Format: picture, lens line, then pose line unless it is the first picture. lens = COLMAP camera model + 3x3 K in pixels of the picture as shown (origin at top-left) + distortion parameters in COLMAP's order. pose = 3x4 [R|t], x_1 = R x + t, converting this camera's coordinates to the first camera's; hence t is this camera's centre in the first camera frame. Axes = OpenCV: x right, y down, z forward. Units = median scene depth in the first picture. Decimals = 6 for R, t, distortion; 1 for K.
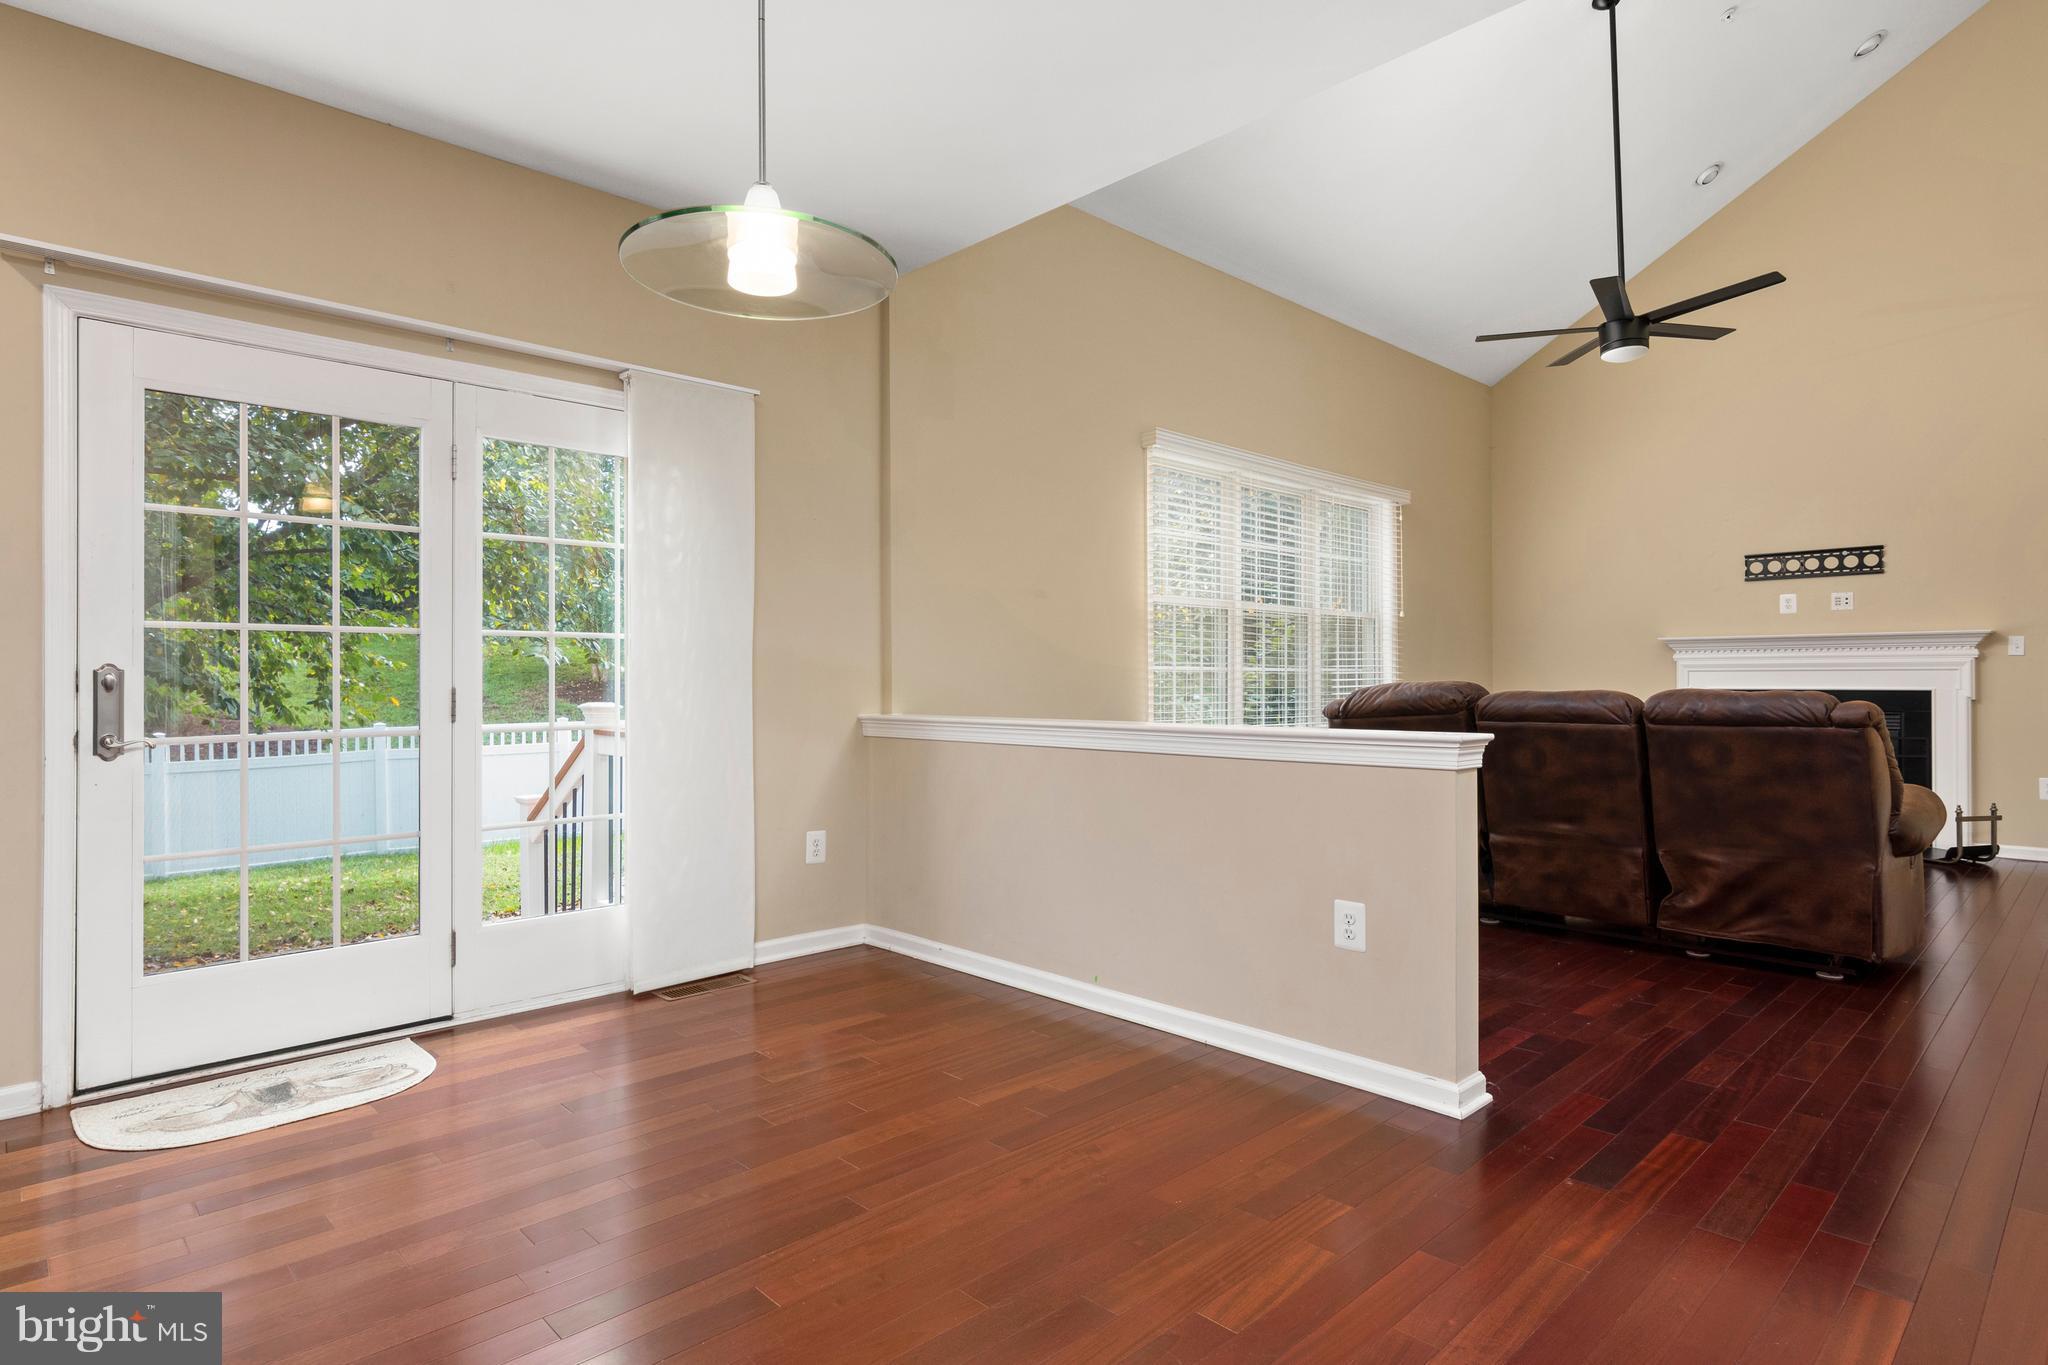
lens RADIAL K [[1082.3, 0, 1022.2], [0, 1082.3, 669.3], [0, 0, 1]] dist [0.003531, 0.001801]
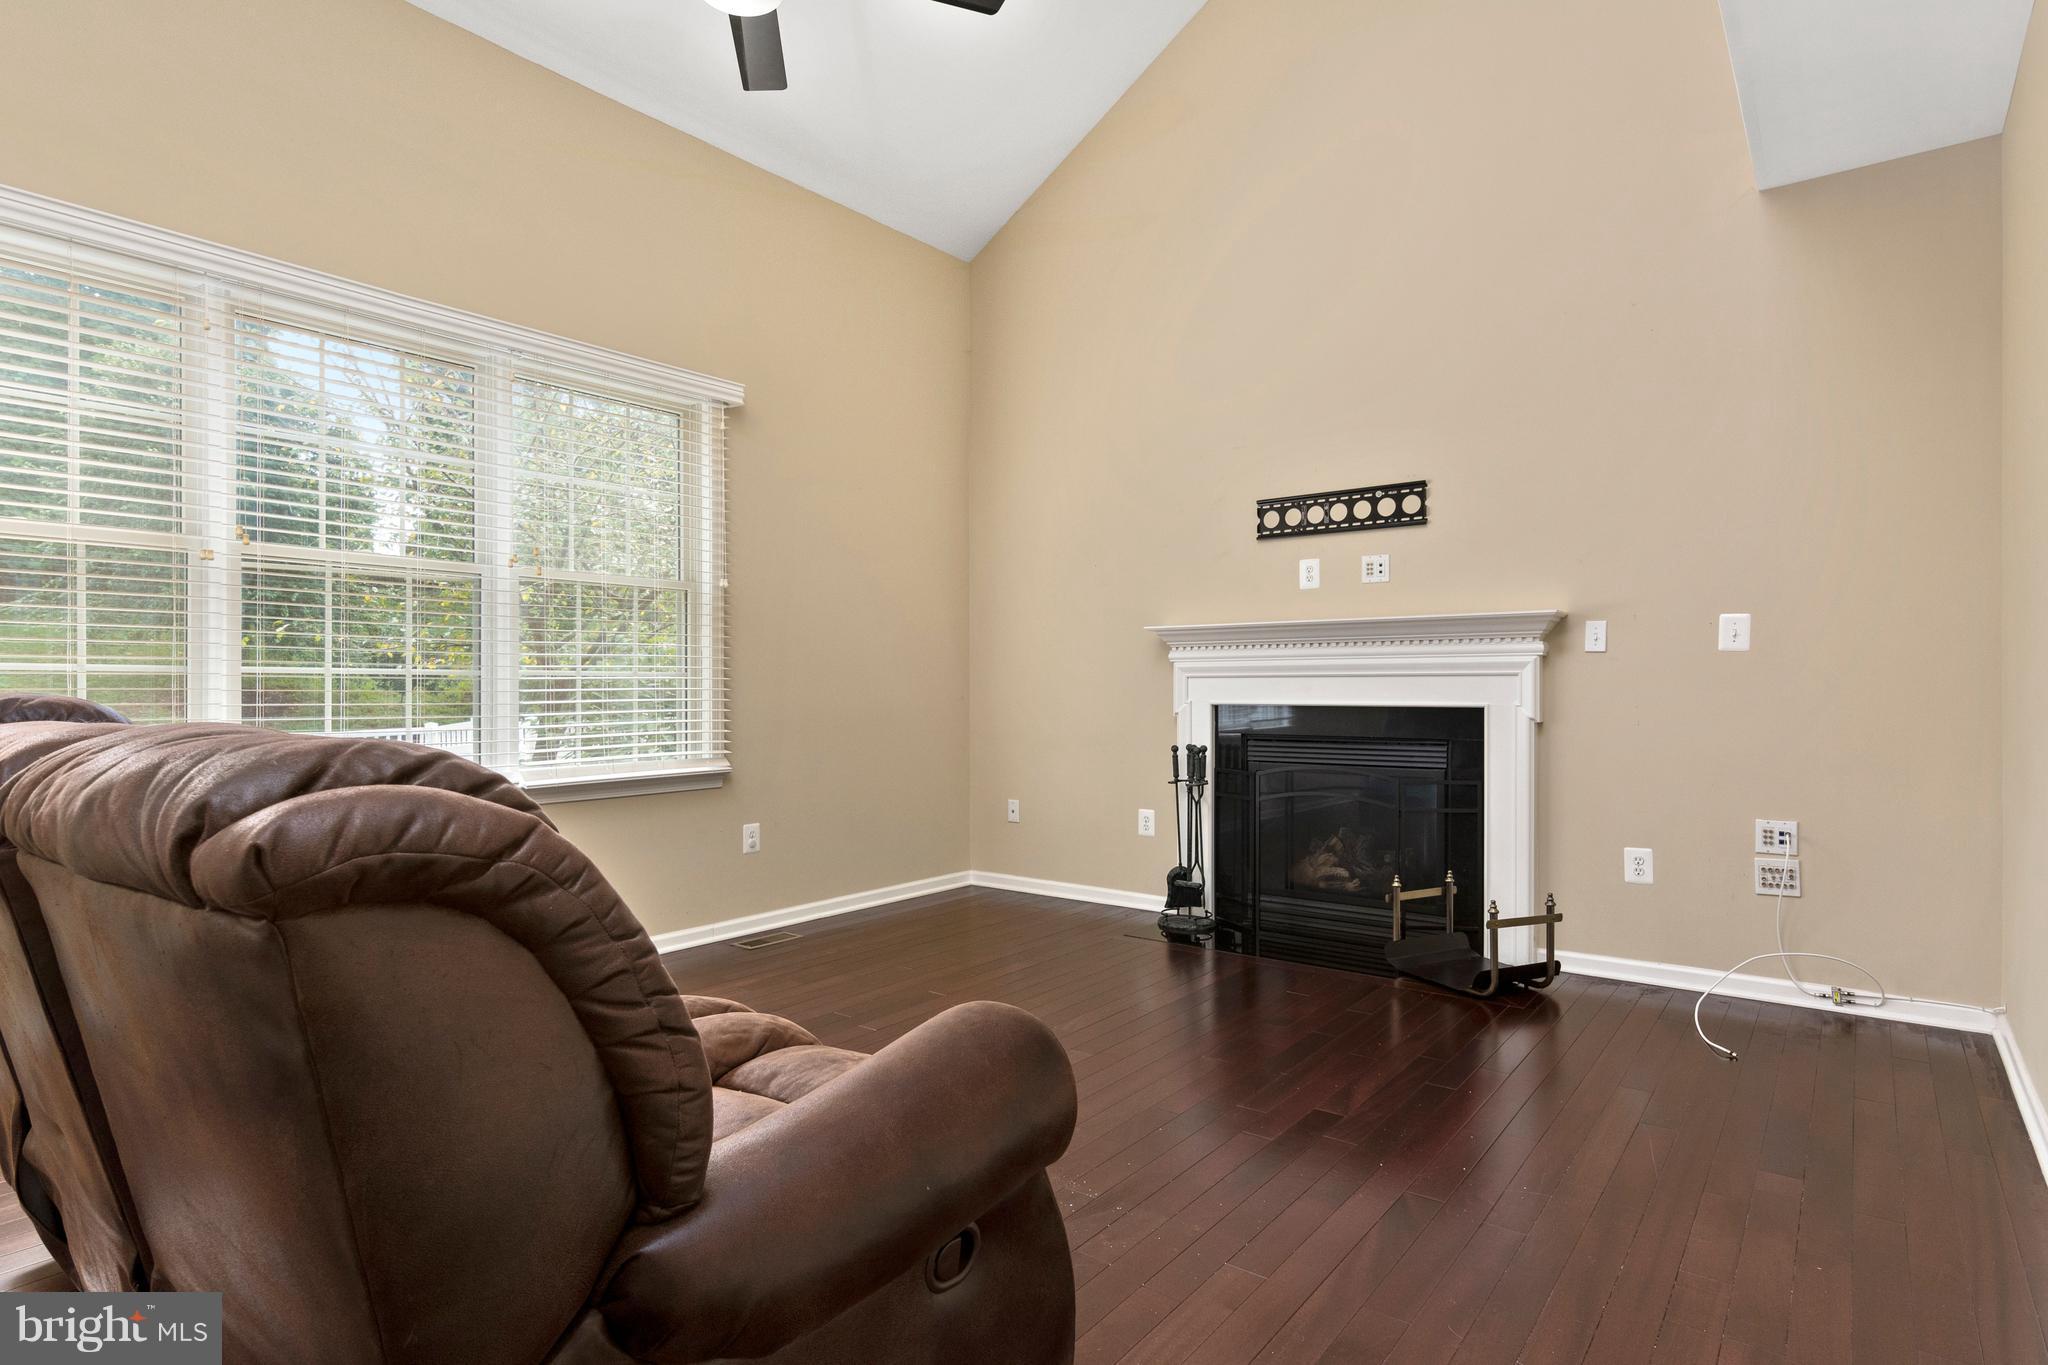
lens RADIAL K [[1082.3, 0, 1025.4], [0, 1082.3, 692.0], [0, 0, 1]] dist [0.003531, 0.001801]
pose [[0.987957, -0.000770, 0.154727, 0.452248], [-0.000998, 0.999935, 0.011344, 0.003279], [-0.154725, -0.011361, 0.987892, 0.396702]]
